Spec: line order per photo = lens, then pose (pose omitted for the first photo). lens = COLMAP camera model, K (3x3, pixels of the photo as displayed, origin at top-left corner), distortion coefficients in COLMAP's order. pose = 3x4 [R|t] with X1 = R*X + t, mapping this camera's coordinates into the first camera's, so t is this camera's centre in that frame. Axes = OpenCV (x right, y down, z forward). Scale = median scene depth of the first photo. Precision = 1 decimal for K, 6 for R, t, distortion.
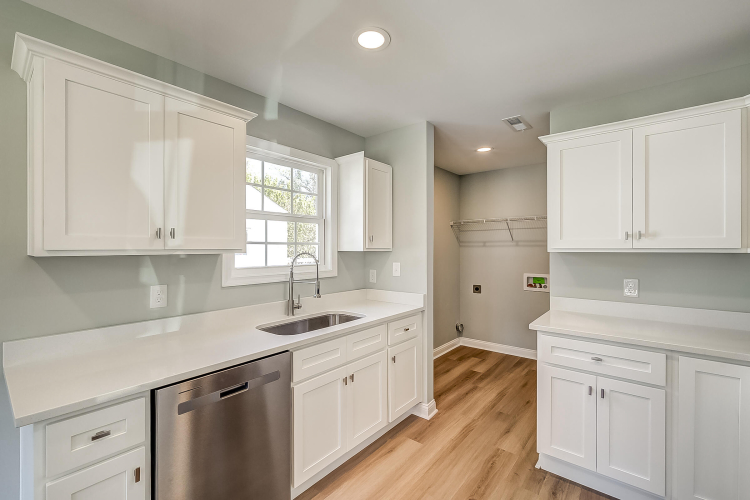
lens RADIAL K [[324.5, 0, 377.2], [0, 324.5, 248.1], [0, 0, 1]] dist [-0.006242, 0.001759]
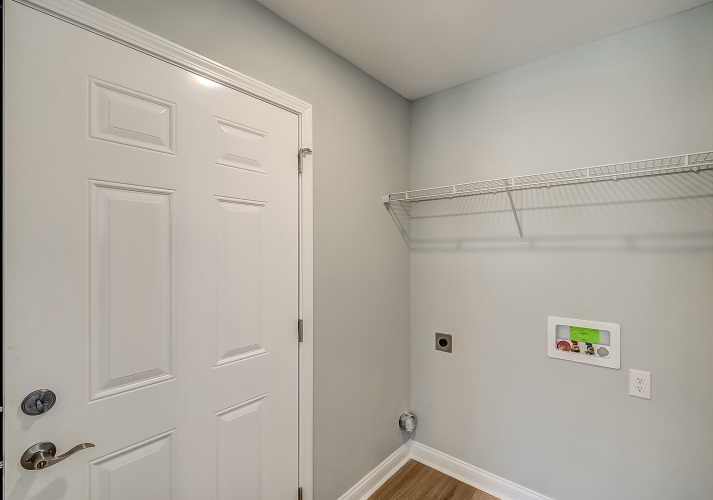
lens RADIAL K [[329.6, 0, 388.1], [0, 329.6, 252.6], [0, 0, 1]] dist [-0.001434, -0.002570]
pose [[0.999463, -0.007962, 0.031792, 0.400288], [0.007334, 0.999777, 0.019808, -0.021810], [-0.031942, -0.019565, 0.999298, 0.998051]]
